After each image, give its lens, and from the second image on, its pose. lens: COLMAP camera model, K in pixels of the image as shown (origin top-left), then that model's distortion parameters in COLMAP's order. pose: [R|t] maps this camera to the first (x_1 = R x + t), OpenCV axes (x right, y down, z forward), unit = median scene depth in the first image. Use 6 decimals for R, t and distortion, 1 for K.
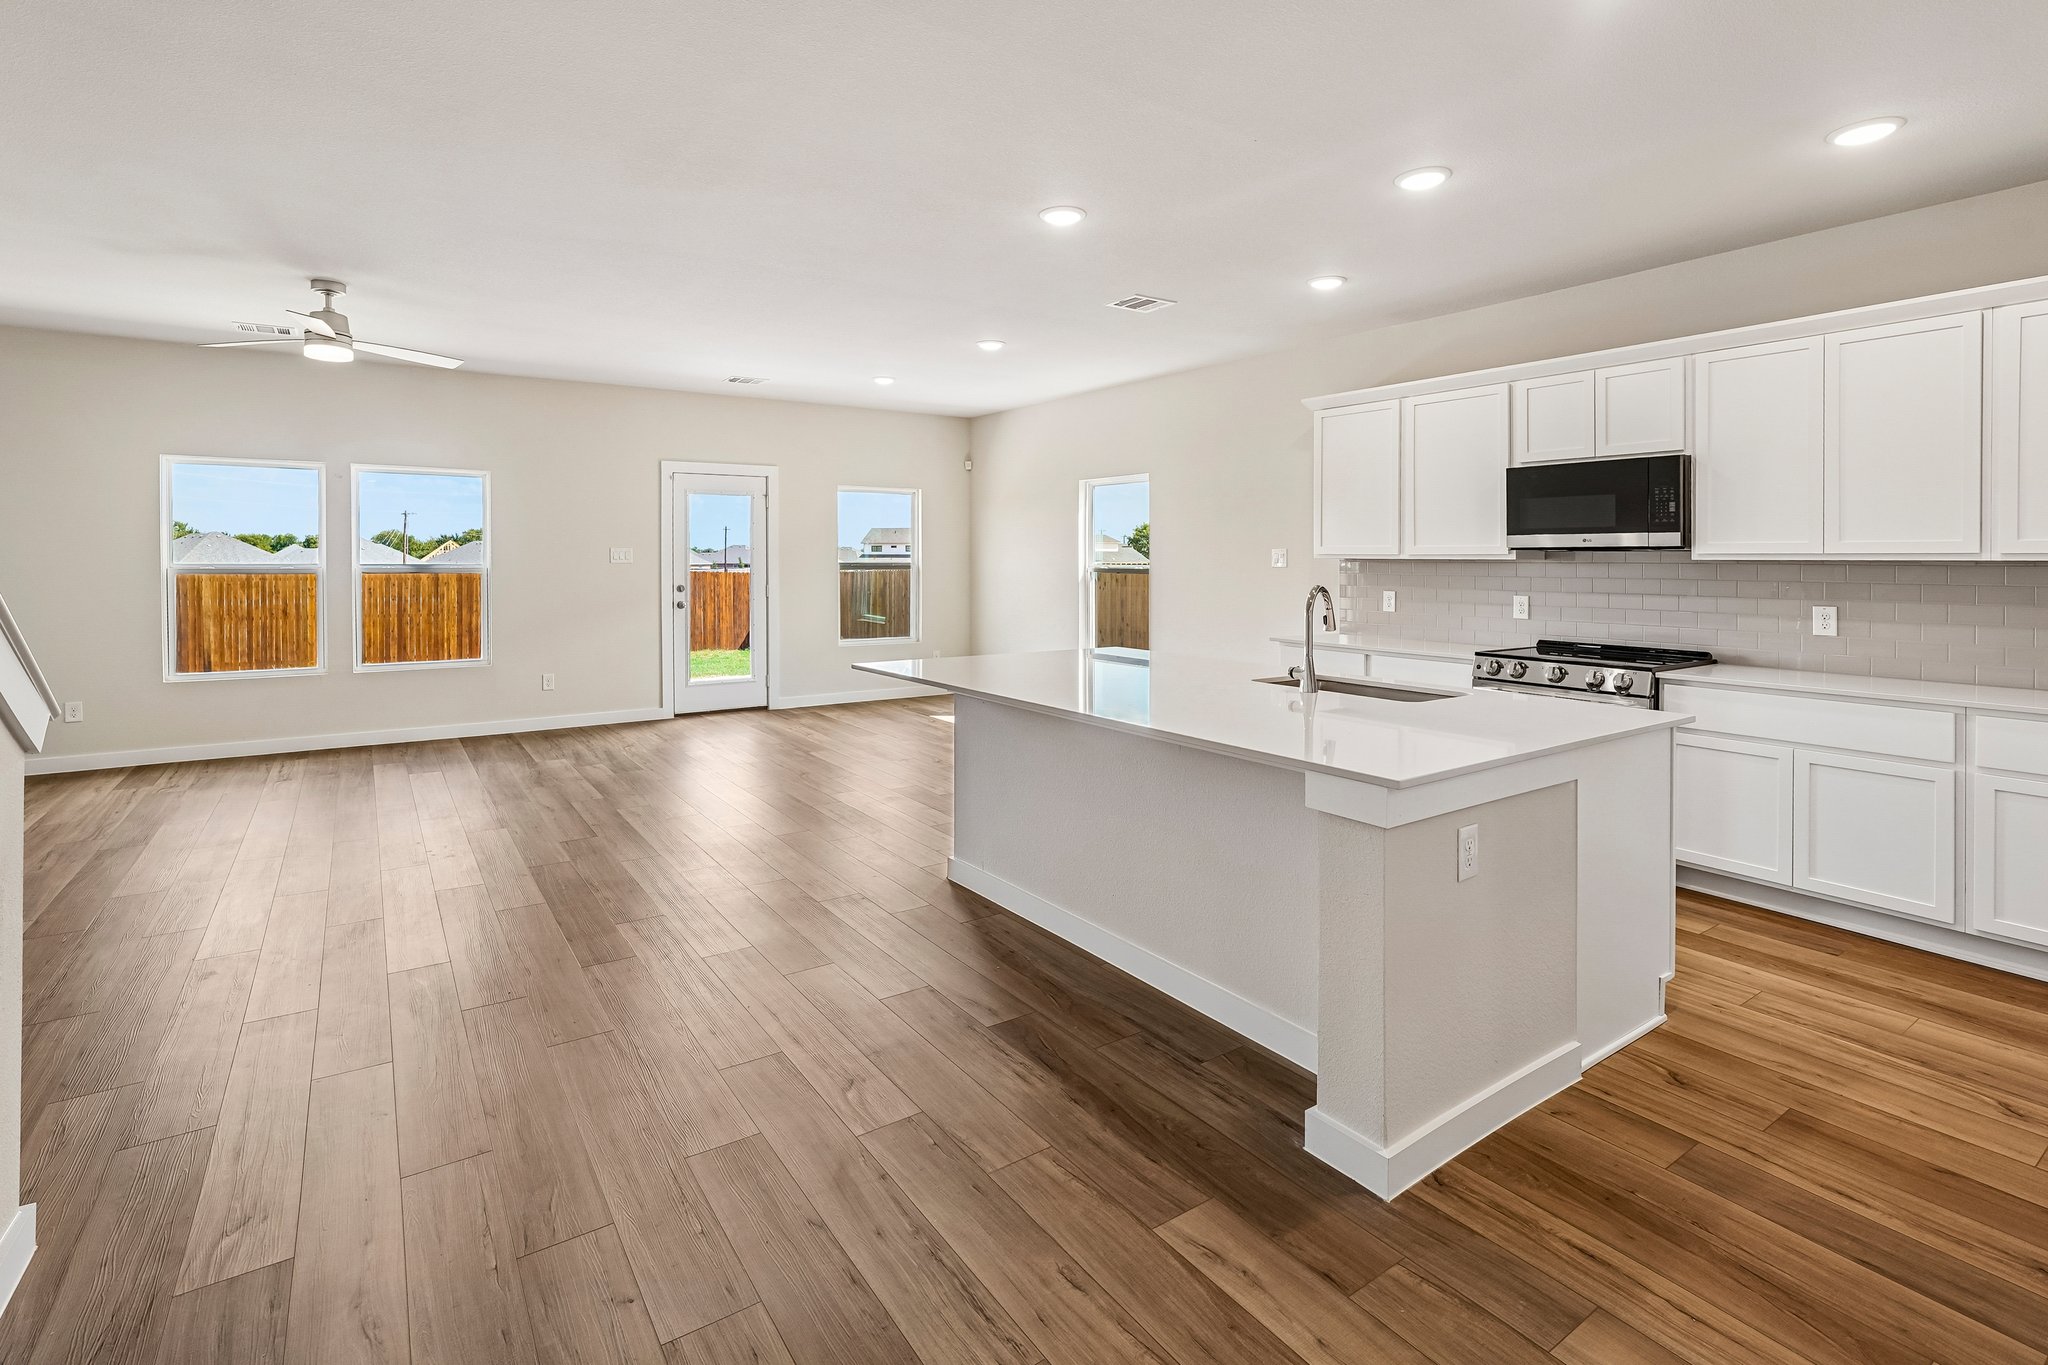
lens RADIAL K [[952.0, 0, 998.8], [0, 952.0, 557.3], [0, 0, 1]] dist [-0.000466, 0.000824]
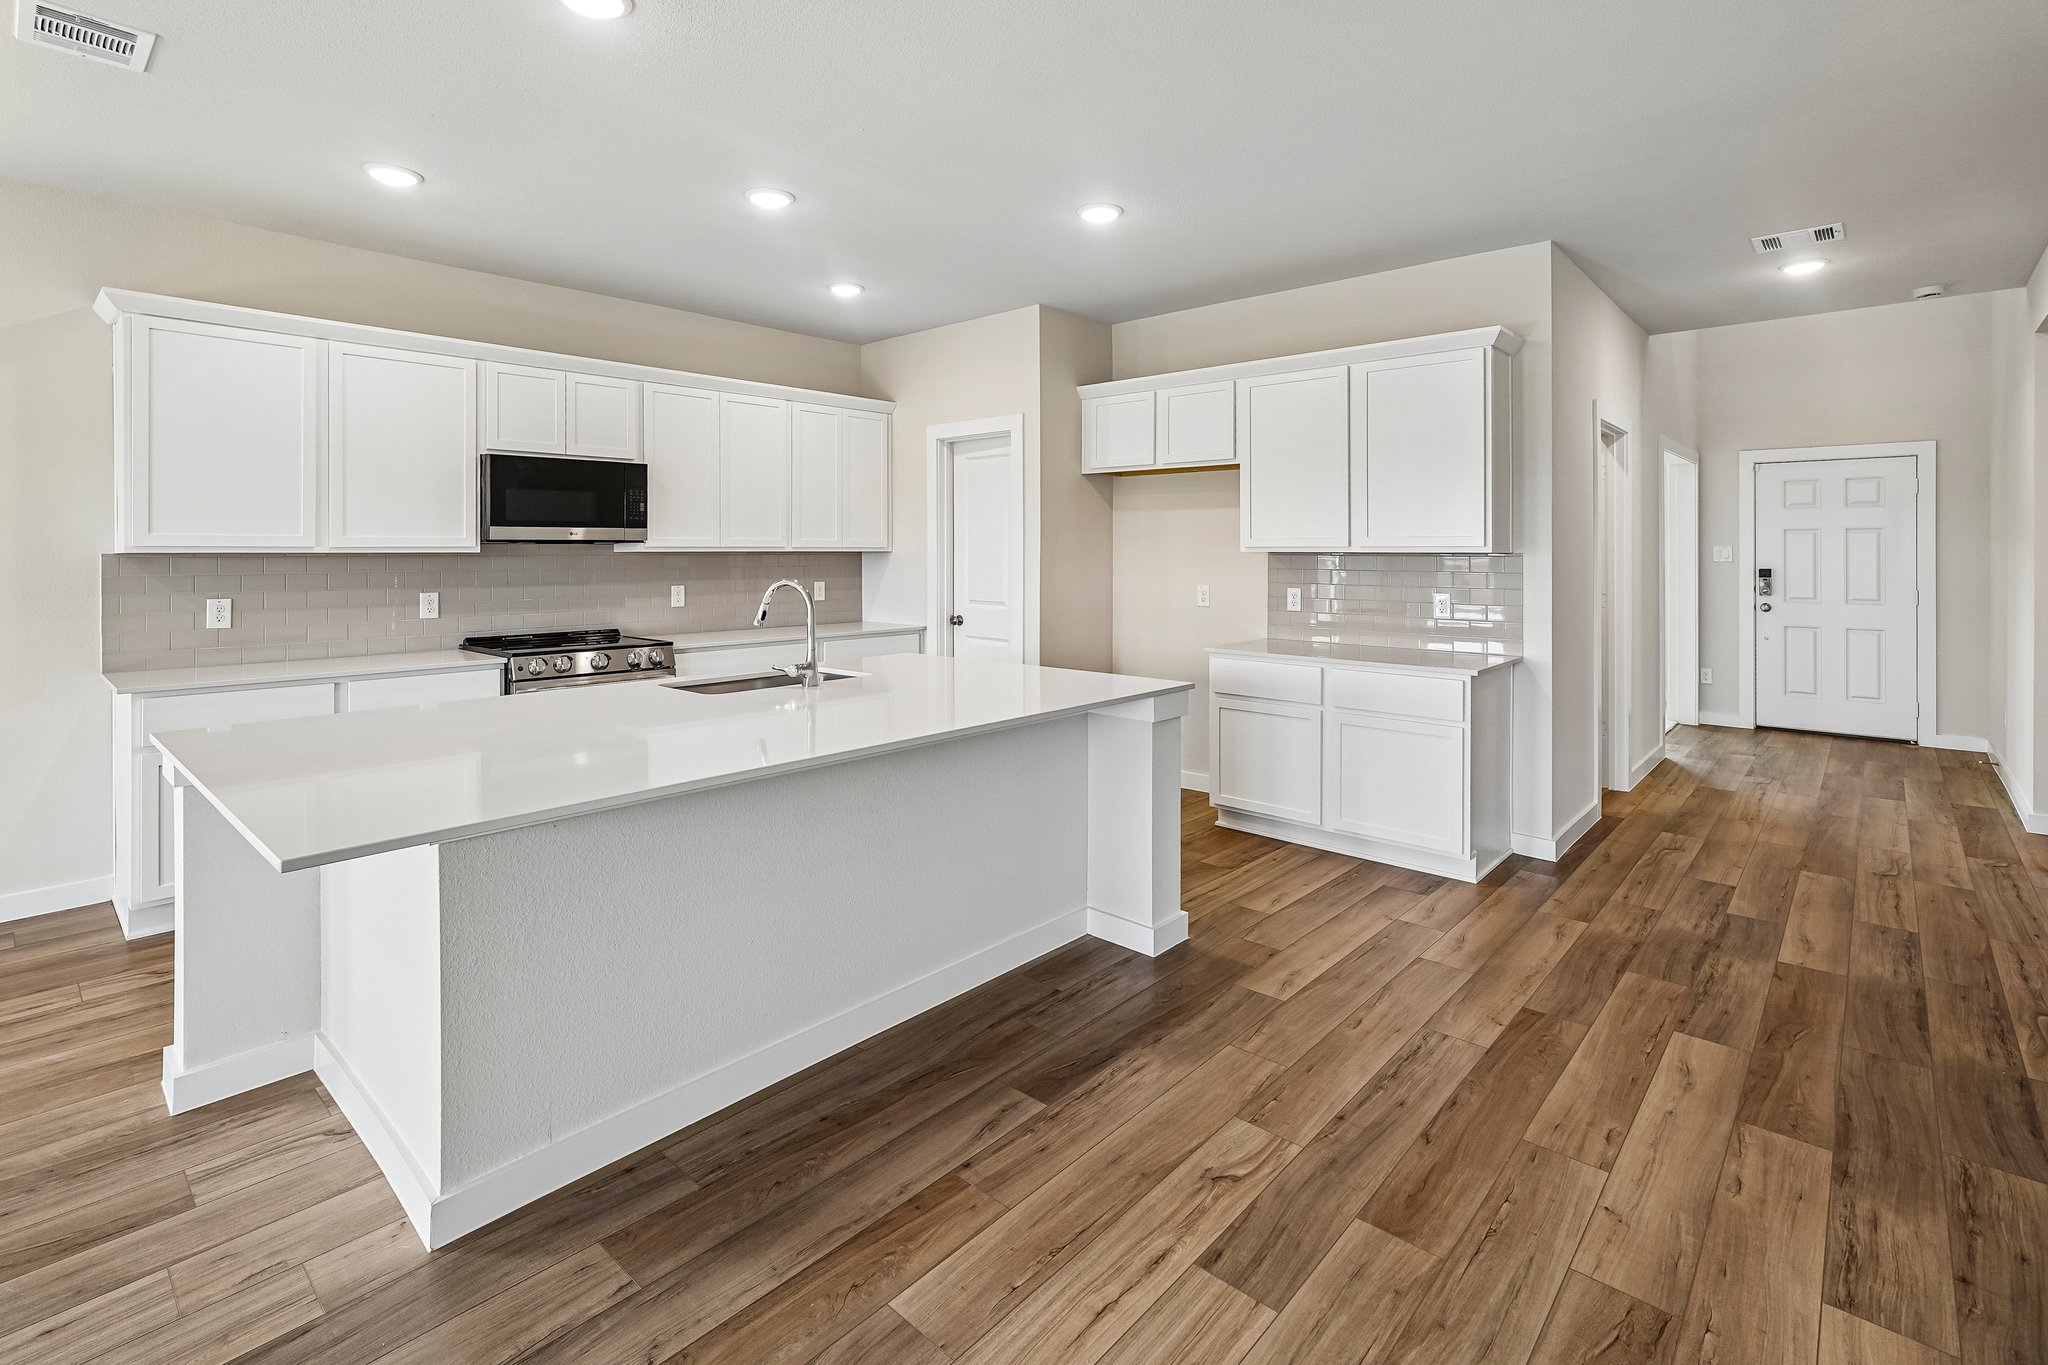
lens RADIAL K [[960.6, 0, 1011.9], [0, 960.6, 537.4], [0, 0, 1]] dist [-0.011957, 0.005586]
pose [[-0.234334, 0.009785, 0.972107, -0.561938], [0.001952, 0.999952, -0.009594, -0.002820], [-0.972154, -0.000351, -0.234342, 0.825415]]
